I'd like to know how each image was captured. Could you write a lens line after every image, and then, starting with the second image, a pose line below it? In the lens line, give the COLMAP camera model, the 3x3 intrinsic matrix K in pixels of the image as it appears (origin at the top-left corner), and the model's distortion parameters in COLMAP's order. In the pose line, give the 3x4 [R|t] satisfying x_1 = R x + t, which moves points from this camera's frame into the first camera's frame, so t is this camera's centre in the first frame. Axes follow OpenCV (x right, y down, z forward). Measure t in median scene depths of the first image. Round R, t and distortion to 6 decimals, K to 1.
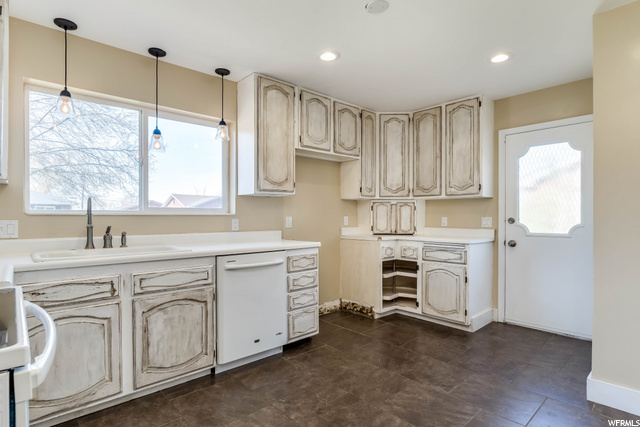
lens RADIAL K [[336.7, 0, 320.9], [0, 336.7, 219.2], [0, 0, 1]] dist [-0.013193, 0.000468]
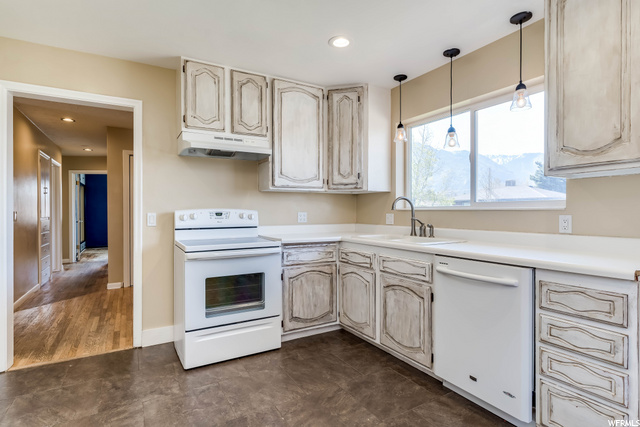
lens RADIAL K [[327.6, 0, 319.0], [0, 327.6, 213.9], [0, 0, 1]] dist [-0.007037, 0.000470]
pose [[-0.217649, 0.008001, -0.975994, 0.557716], [-0.008178, 0.999916, 0.010020, -0.006935], [0.975993, 0.010162, -0.217565, 0.776952]]
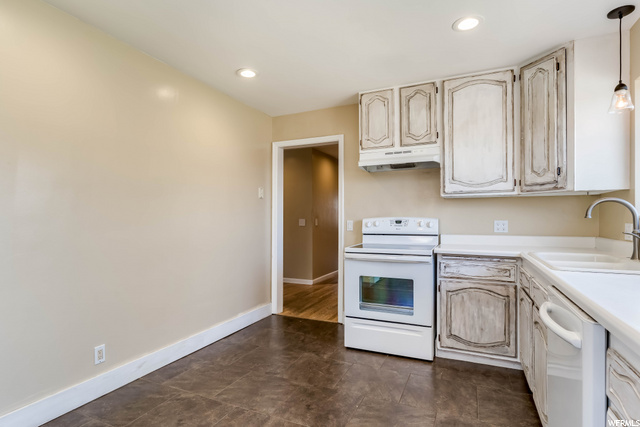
lens RADIAL K [[334.1, 0, 319.7], [0, 334.1, 218.5], [0, 0, 1]] dist [-0.001604, 0.000143]
pose [[-0.922795, -0.000498, -0.385291, 0.291058], [-0.003766, 0.999963, 0.007728, -0.013154], [0.385273, 0.008583, -0.922763, 1.233593]]
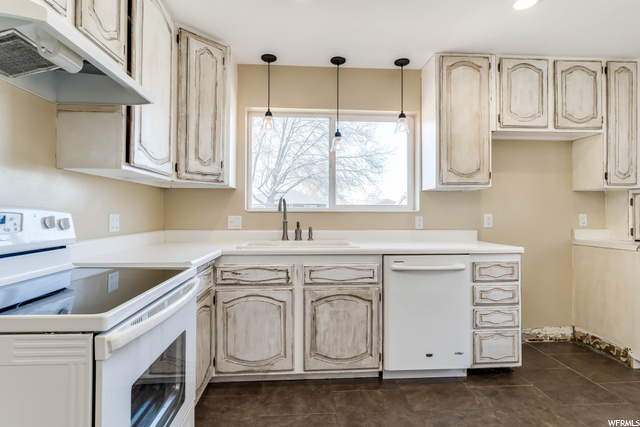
lens RADIAL K [[333.6, 0, 319.1], [0, 333.6, 210.4], [0, 0, 1]] dist [-0.002152, 0.000995]
pose [[0.779232, -0.002937, -0.626729, 0.125797], [-0.008469, 0.999848, -0.015216, -0.000647], [0.626679, 0.017165, 0.779089, 0.126260]]
